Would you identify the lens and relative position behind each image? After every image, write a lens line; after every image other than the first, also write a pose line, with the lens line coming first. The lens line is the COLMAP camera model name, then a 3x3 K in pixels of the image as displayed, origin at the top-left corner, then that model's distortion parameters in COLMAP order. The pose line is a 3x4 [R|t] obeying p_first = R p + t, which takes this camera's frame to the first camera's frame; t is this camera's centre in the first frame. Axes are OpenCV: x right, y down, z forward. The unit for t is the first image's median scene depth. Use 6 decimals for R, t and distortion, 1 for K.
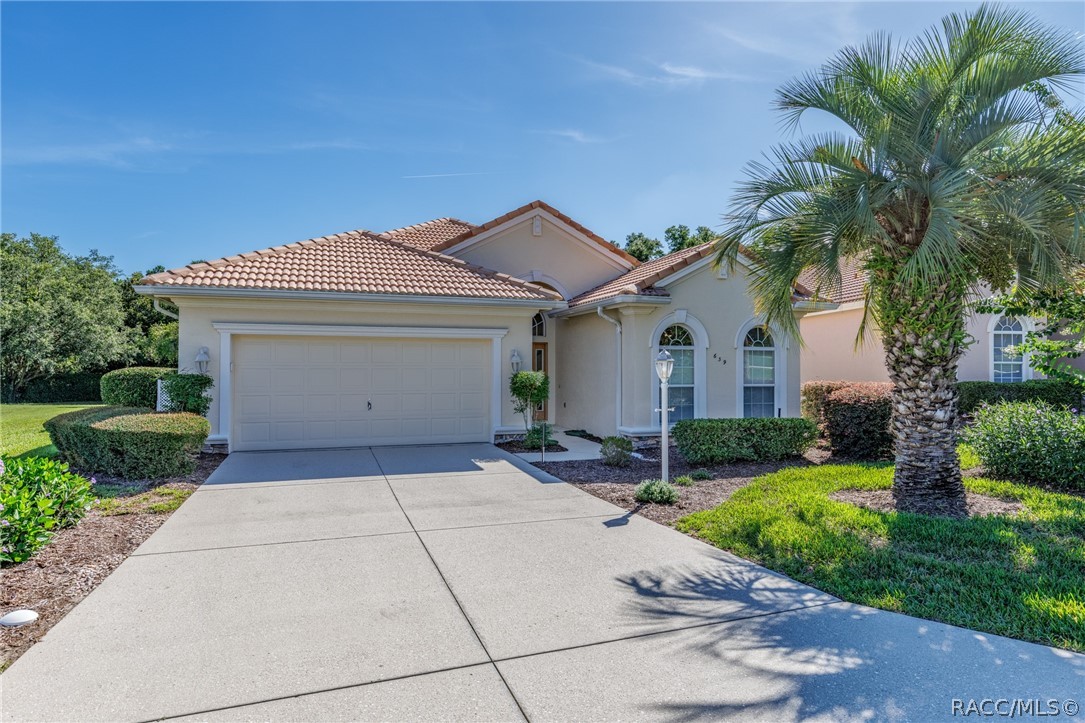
lens RADIAL K [[617.8, 0, 540.1], [0, 617.8, 364.1], [0, 0, 1]] dist [0.010947, 0.001034]
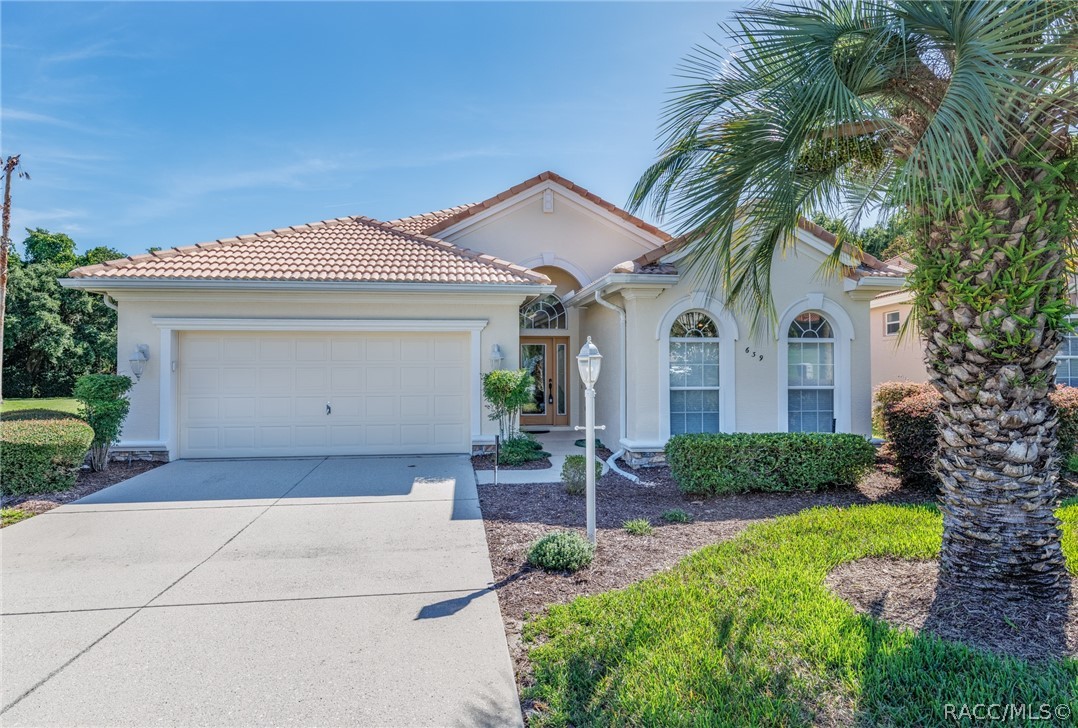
lens RADIAL K [[606.2, 0, 537.1], [0, 606.2, 360.4], [0, 0, 1]] dist [-0.000343, 0.003573]
pose [[0.980978, -0.004474, -0.194067, 0.196849], [0.004422, 0.999990, -0.000699, -0.001122], [0.194068, -0.000172, 0.980988, 0.228200]]
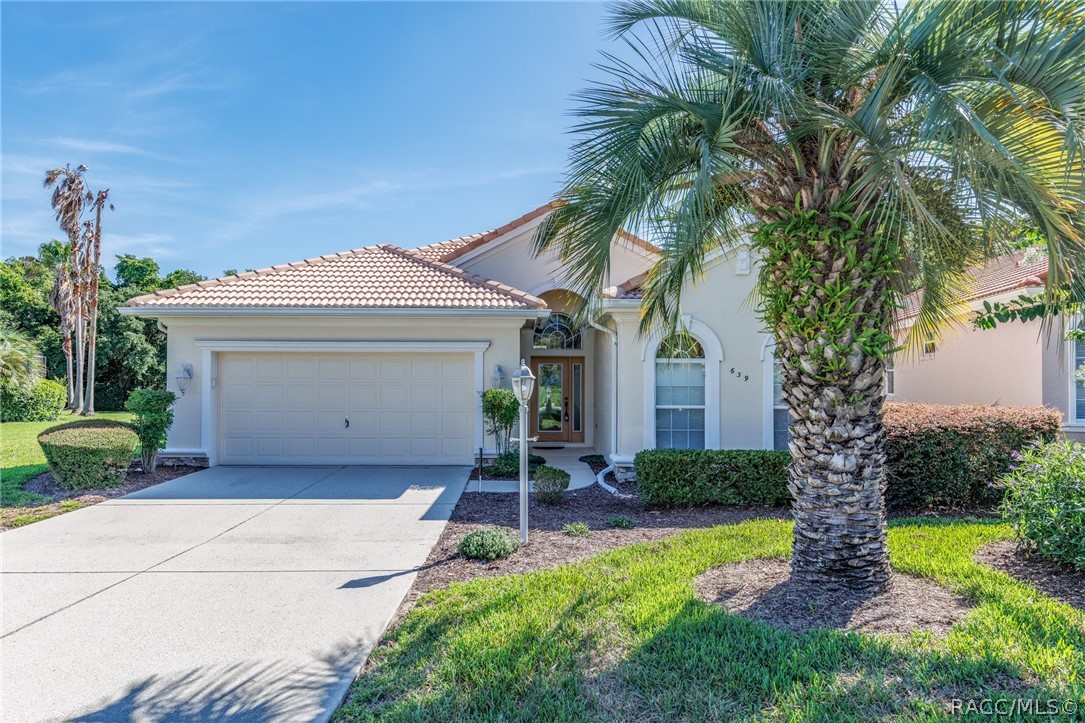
lens RADIAL K [[620.9, 0, 540.9], [0, 620.9, 381.7], [0, 0, 1]] dist [0.005985, 0.000568]
pose [[0.953922, 0.001429, -0.300052, 0.330348], [-0.000063, 0.999990, 0.004562, -0.002802], [0.300055, -0.004333, 0.953912, 0.174776]]
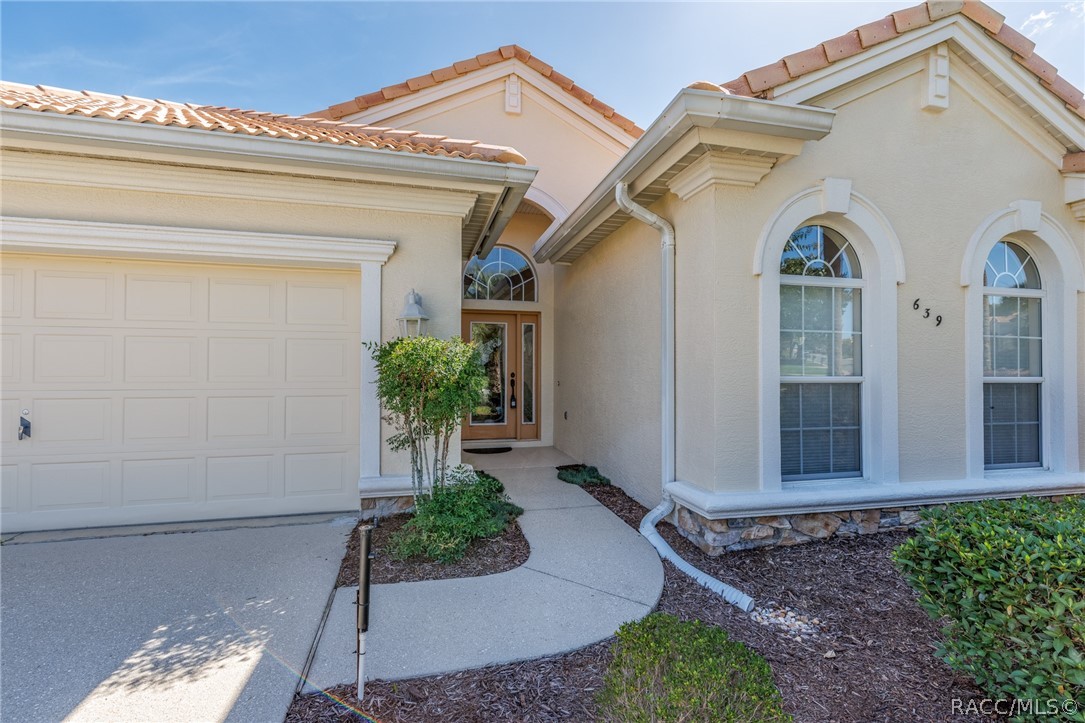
lens RADIAL K [[490.6, 0, 549.1], [0, 490.6, 367.5], [0, 0, 1]] dist [0.005811, 0.001001]
pose [[0.997144, 0.000775, -0.075523, 0.084345], [-0.001121, 0.999989, -0.004546, 0.032822], [0.075519, 0.004618, 0.997134, 0.769537]]
